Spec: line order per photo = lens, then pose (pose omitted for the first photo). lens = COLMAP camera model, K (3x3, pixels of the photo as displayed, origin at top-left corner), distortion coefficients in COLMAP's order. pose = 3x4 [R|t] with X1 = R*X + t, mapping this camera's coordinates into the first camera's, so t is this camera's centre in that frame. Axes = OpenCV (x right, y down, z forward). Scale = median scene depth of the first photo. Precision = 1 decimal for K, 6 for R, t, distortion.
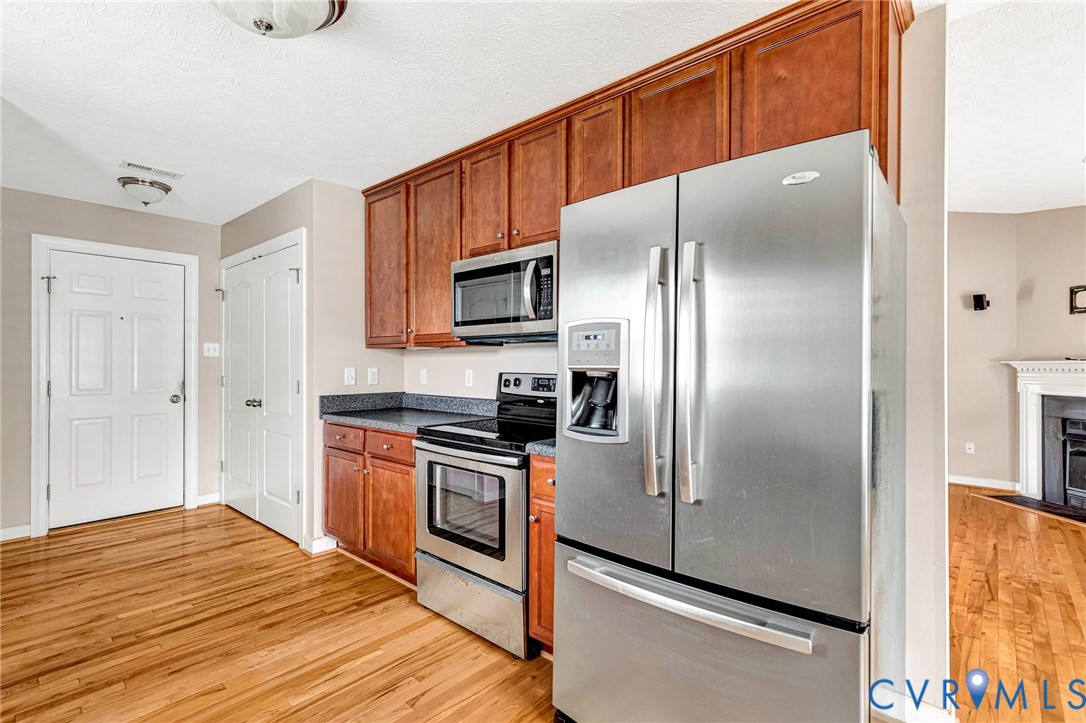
lens RADIAL K [[523.9, 0, 552.8], [0, 523.9, 358.0], [0, 0, 1]] dist [0.012615, -0.000545]
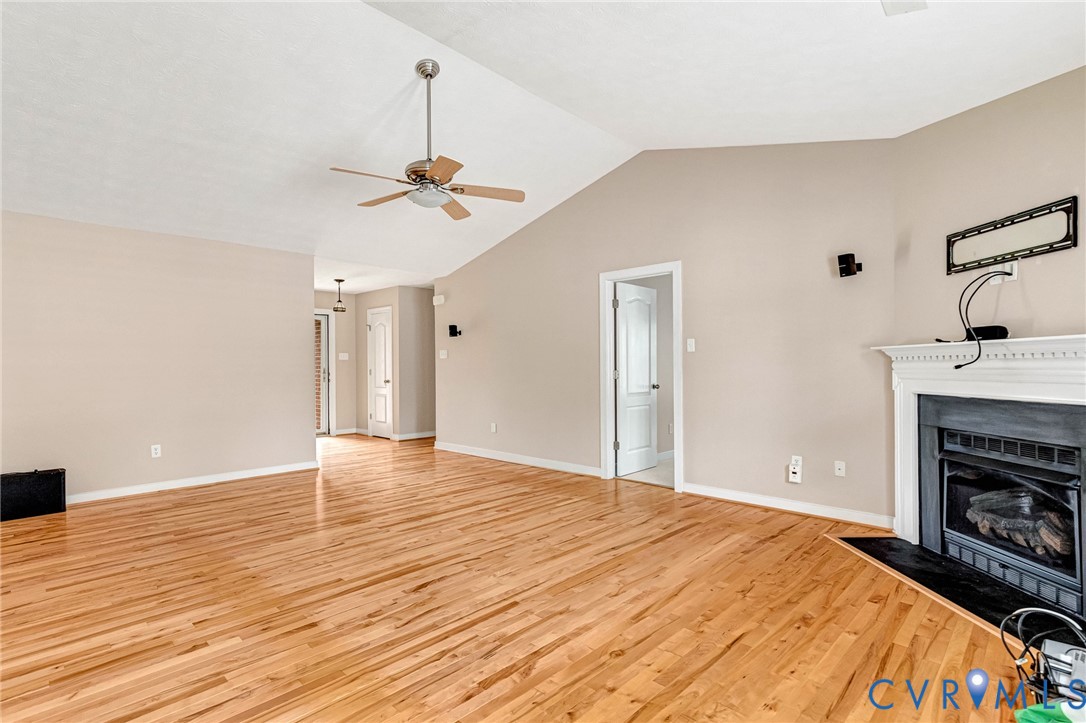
lens RADIAL K [[523.9, 0, 542.5], [0, 523.9, 361.7], [0, 0, 1]] dist [0.012615, -0.000545]
pose [[0.998140, -0.012393, -0.059683, 0.742777], [0.012554, 0.999918, 0.002329, 0.030224], [0.059650, -0.003074, 0.998215, 0.434724]]
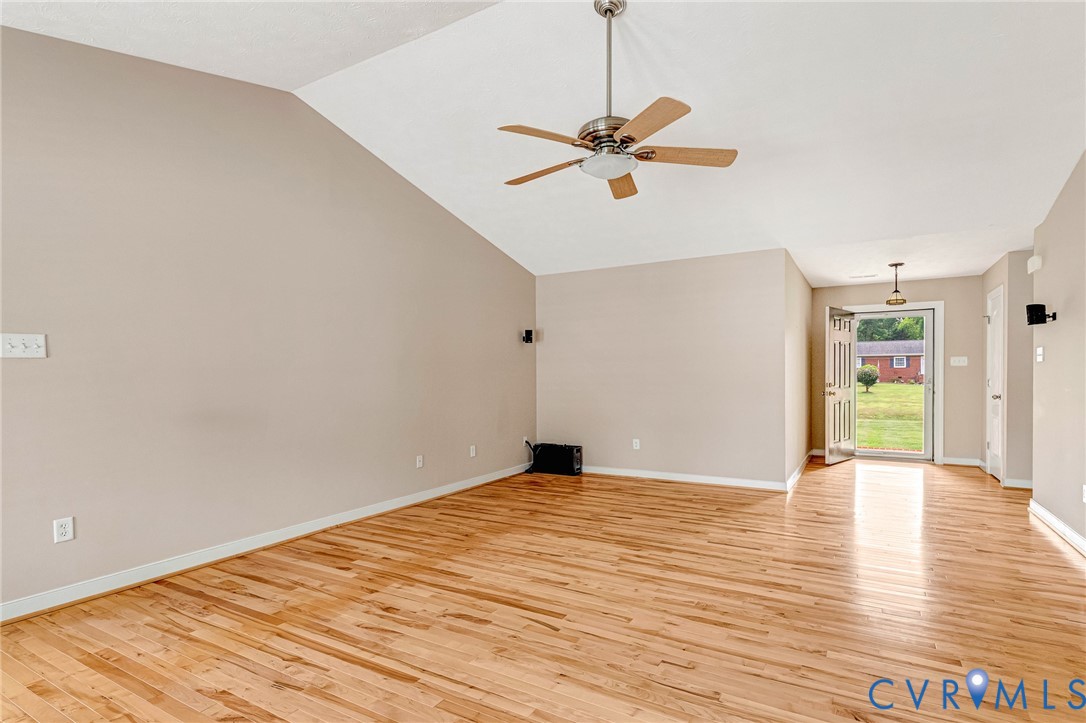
lens RADIAL K [[523.9, 0, 557.8], [0, 523.9, 371.5], [0, 0, 1]] dist [0.012615, -0.000545]
pose [[0.210787, -0.015355, -0.977411, 1.317416], [0.012853, 0.999834, -0.012935, 0.043845], [0.977447, -0.009837, 0.210950, 1.291155]]
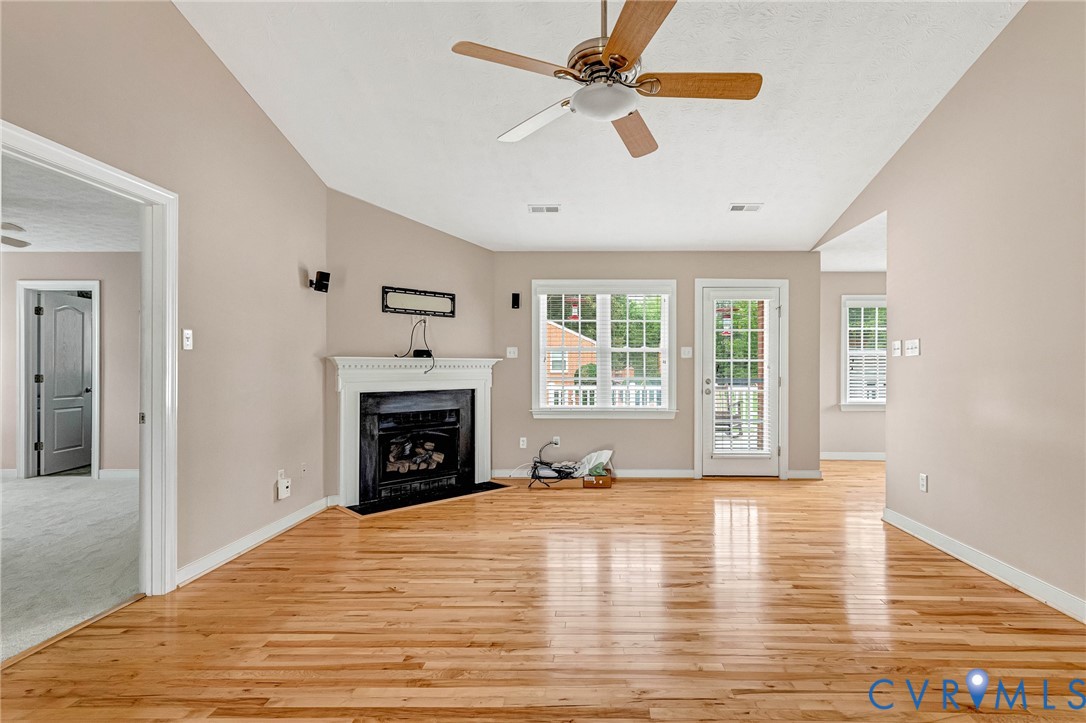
lens RADIAL K [[523.9, 0, 588.5], [0, 523.9, 373.0], [0, 0, 1]] dist [0.012615, -0.000545]
pose [[-0.649067, -0.009119, 0.760676, -0.086182], [-0.014400, 0.999896, -0.000301, 0.044531], [-0.760595, -0.011149, -0.649131, 2.031292]]
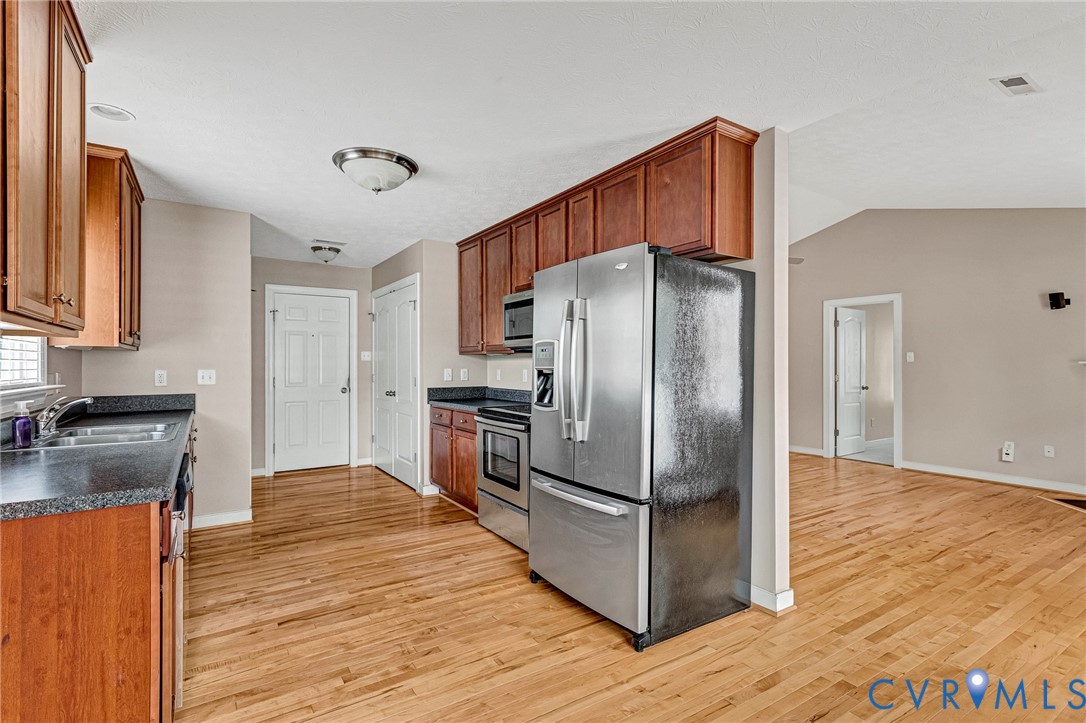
lens RADIAL K [[523.9, 0, 539.3], [0, 523.9, 358.2], [0, 0, 1]] dist [0.012615, -0.000545]
pose [[0.962105, -0.006331, -0.272607, 0.271790], [0.005424, 0.999977, -0.004081, -0.003165], [0.272627, 0.002448, 0.962117, -0.339139]]
